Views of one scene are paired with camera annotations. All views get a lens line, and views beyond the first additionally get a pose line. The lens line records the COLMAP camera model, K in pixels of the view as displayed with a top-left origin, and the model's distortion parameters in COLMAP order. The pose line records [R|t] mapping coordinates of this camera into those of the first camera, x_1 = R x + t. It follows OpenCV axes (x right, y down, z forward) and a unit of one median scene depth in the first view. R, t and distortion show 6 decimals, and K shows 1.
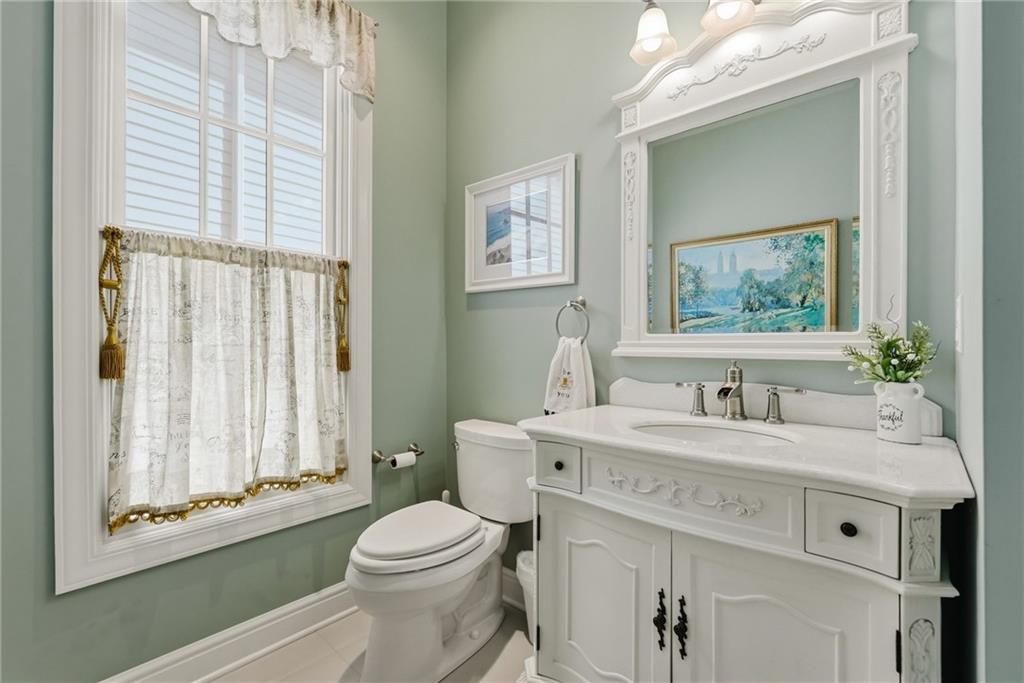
lens RADIAL K [[443.1, 0, 510.2], [0, 443.1, 343.1], [0, 0, 1]] dist [0.002768, -0.000190]
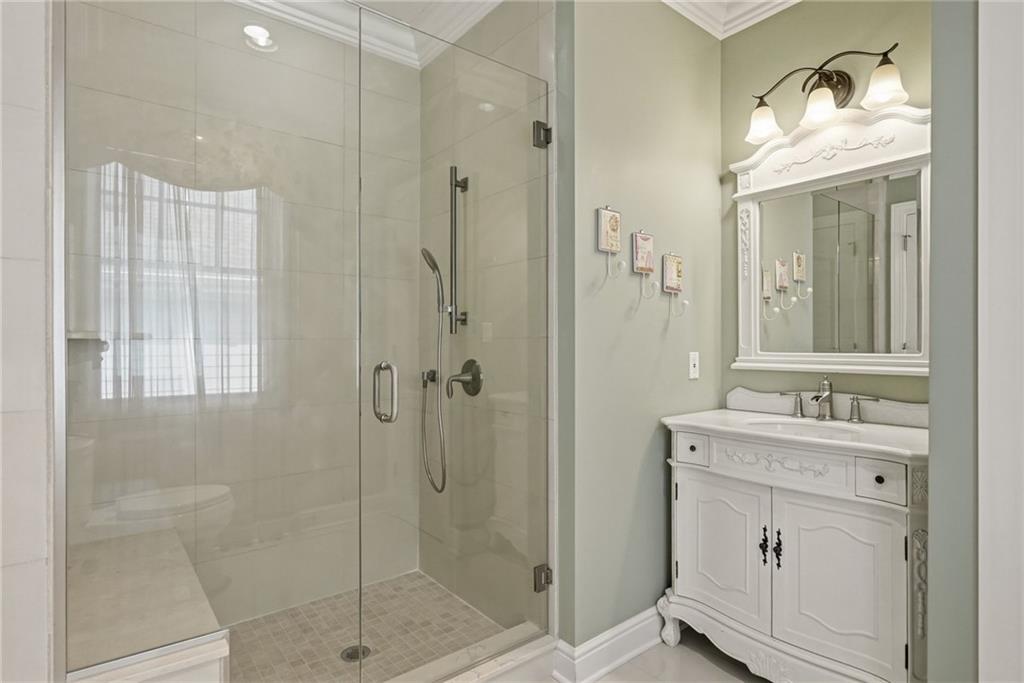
lens RADIAL K [[515.0, 0, 511.7], [0, 515.0, 344.1], [0, 0, 1]] dist [-0.024798, 0.000533]
pose [[0.984313, -0.001121, -0.176428, -0.164515], [-0.000910, 0.999934, -0.011433, -0.041016], [0.176429, 0.011414, 0.984247, -0.708661]]
